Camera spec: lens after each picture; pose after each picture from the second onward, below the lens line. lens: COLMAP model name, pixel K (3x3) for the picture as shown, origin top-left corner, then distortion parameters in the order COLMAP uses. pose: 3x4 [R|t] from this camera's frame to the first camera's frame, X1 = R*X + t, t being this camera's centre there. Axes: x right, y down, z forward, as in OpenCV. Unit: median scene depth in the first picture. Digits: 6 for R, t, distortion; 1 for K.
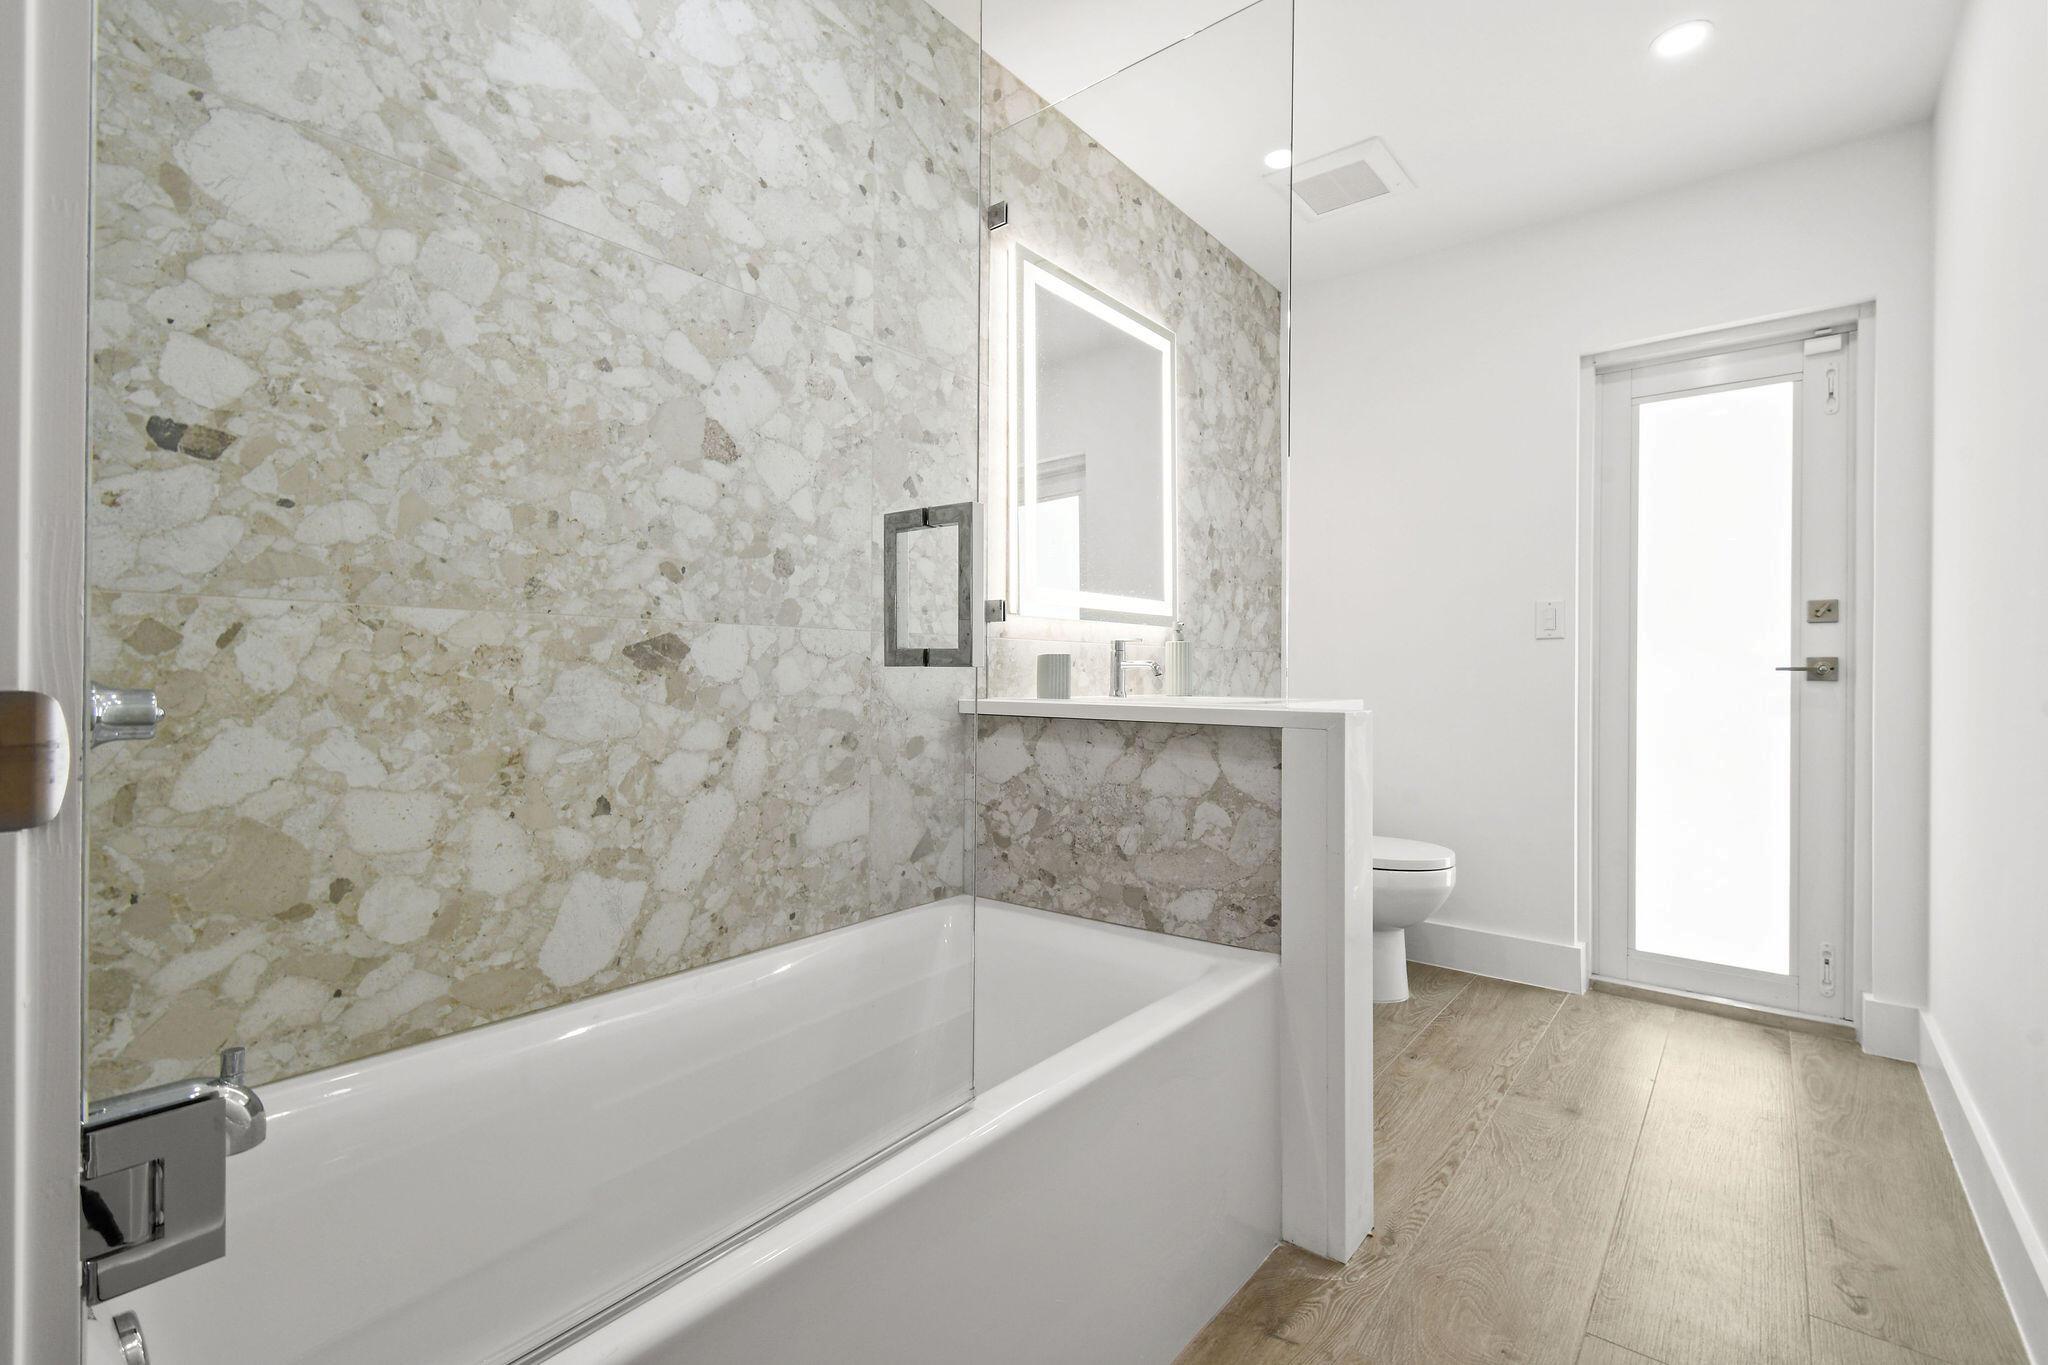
lens RADIAL K [[921.6, 0, 1026.0], [0, 921.6, 677.1], [0, 0, 1]] dist [0.005435, -0.004873]
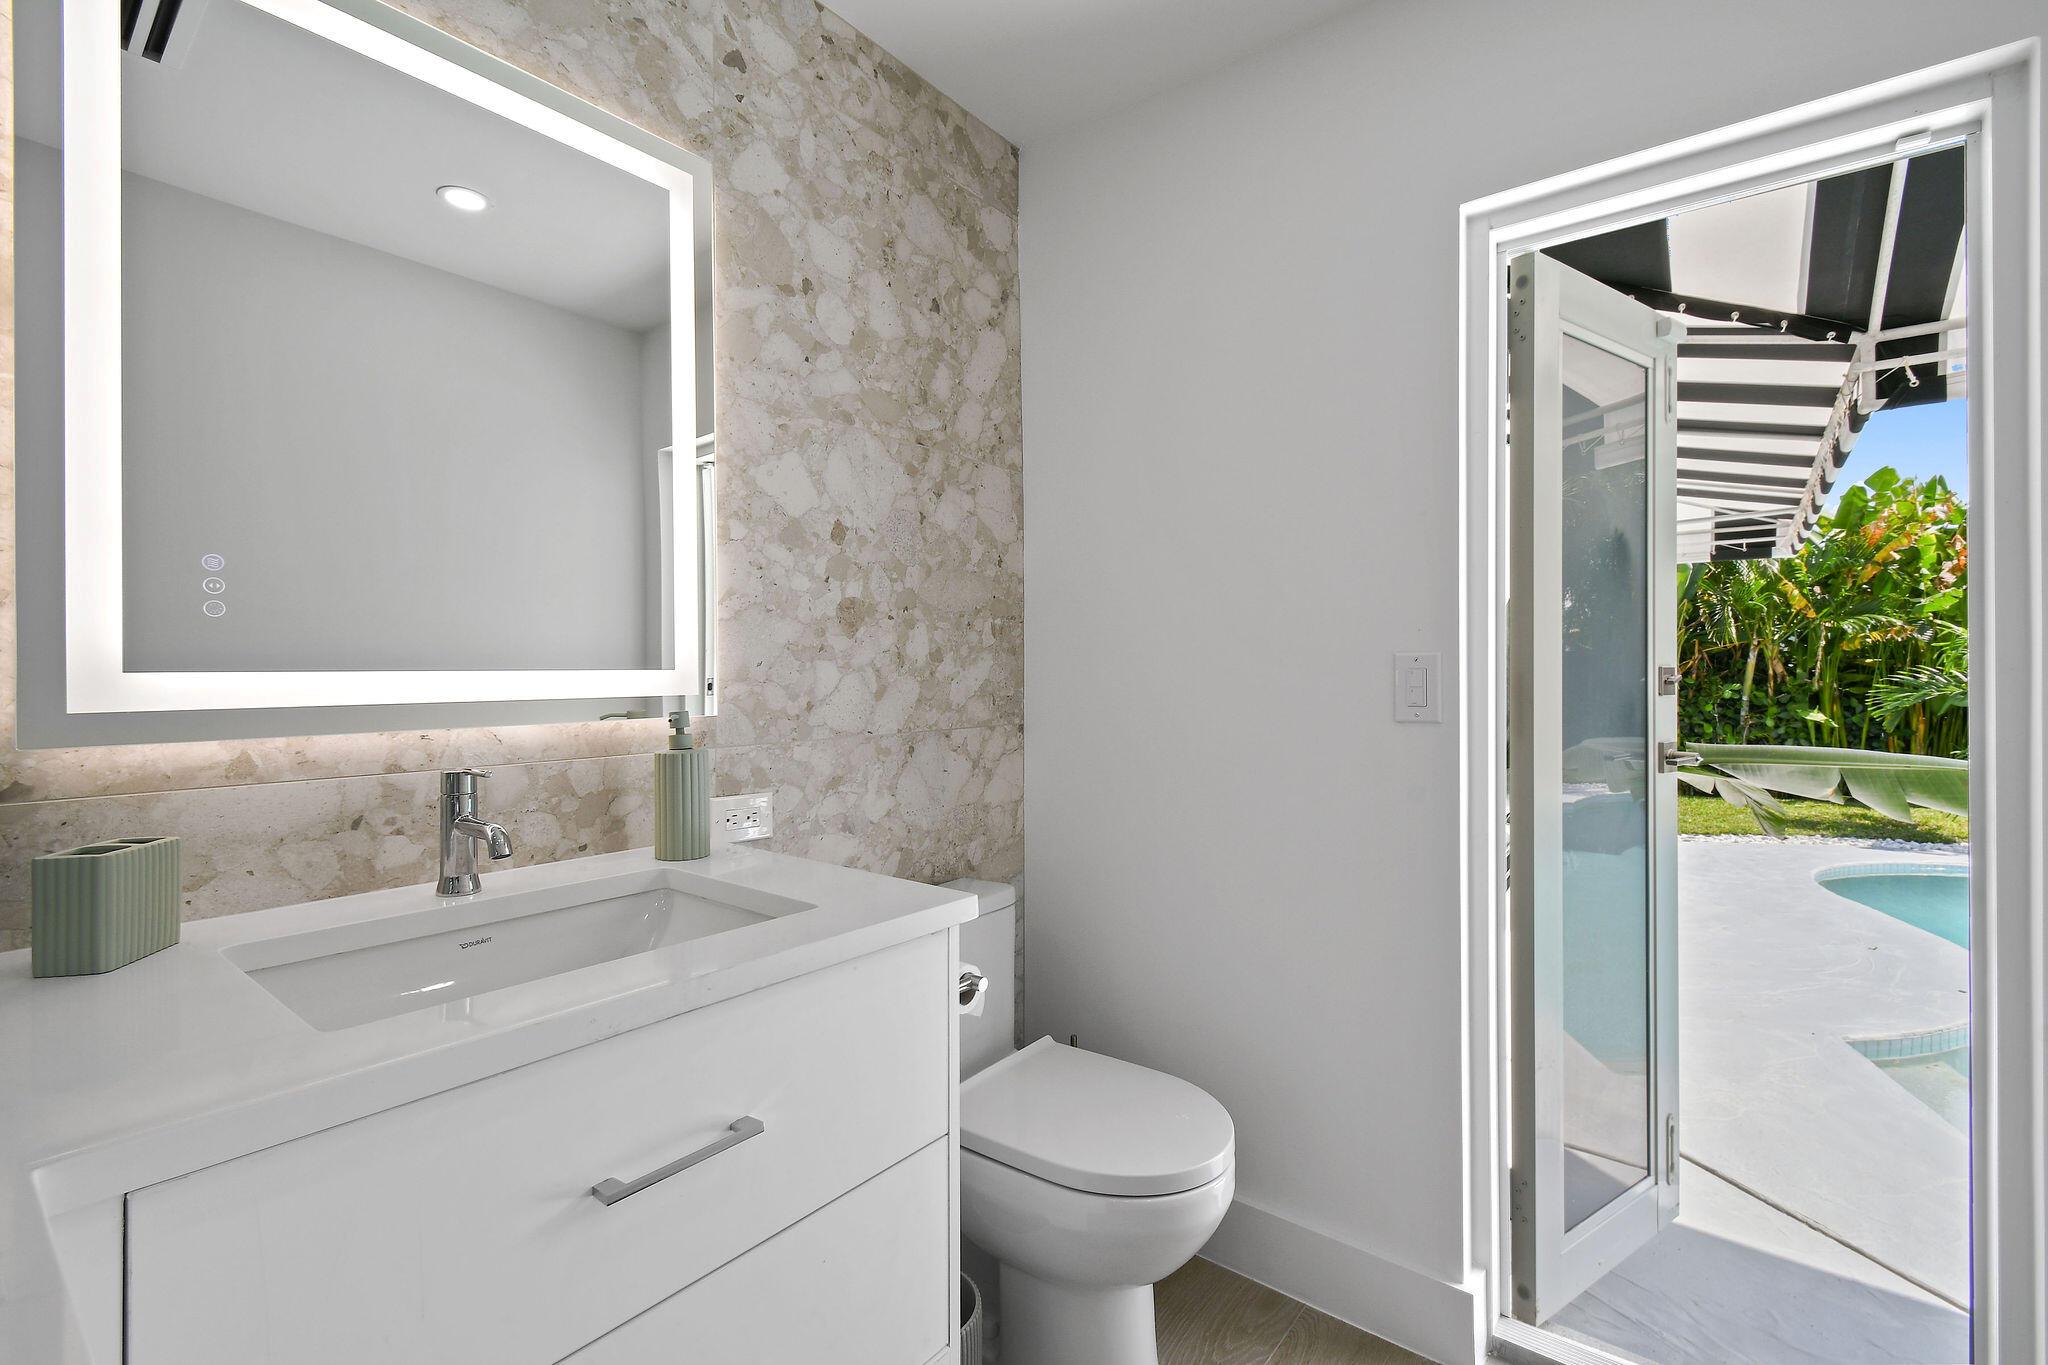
lens RADIAL K [[921.6, 0, 1020.3], [0, 921.6, 676.3], [0, 0, 1]] dist [0.005435, -0.004873]
pose [[0.999858, -0.010324, 0.013353, 0.289436], [0.010274, 0.999940, 0.003805, -0.066251], [-0.013392, -0.003667, 0.999904, 0.405295]]
